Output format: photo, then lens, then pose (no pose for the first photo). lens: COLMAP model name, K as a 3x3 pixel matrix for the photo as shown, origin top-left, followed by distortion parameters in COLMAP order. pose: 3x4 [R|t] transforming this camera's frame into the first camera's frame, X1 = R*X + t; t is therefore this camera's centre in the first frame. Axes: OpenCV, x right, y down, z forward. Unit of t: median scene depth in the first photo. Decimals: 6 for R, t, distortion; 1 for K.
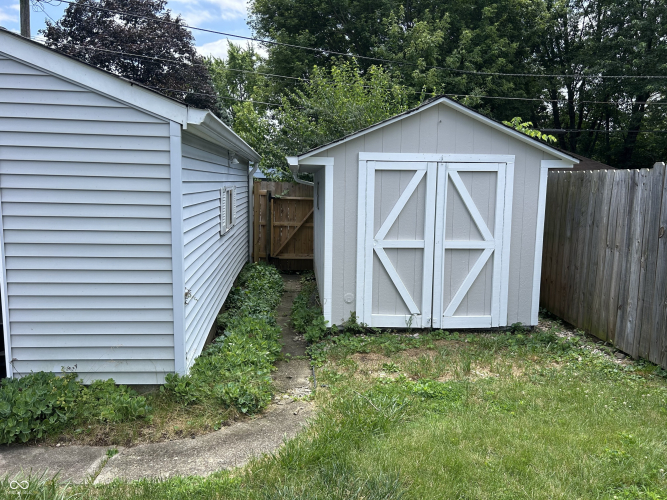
lens RADIAL K [[498.7, 0, 336.4], [0, 498.7, 244.0], [0, 0, 1]] dist [0.055875, -0.065412]
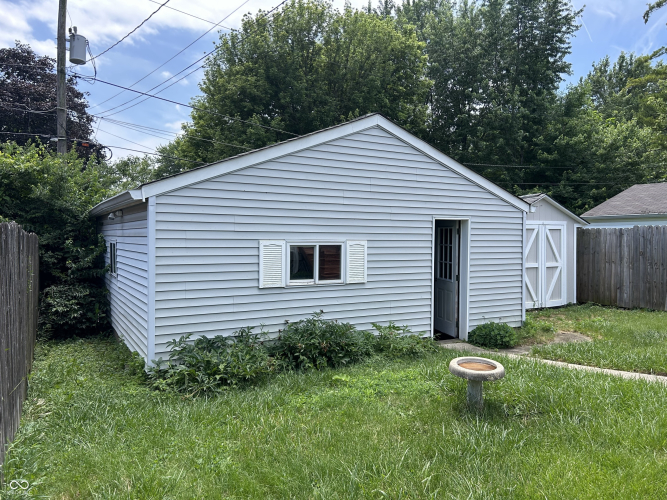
lens RADIAL K [[498.7, 0, 337.7], [0, 498.7, 246.2], [0, 0, 1]] dist [0.055875, -0.065412]
pose [[0.905885, -0.022935, 0.422902, -1.406572], [0.066141, 0.993942, -0.087774, 0.048884], [-0.418327, 0.107485, 0.901914, -0.492454]]
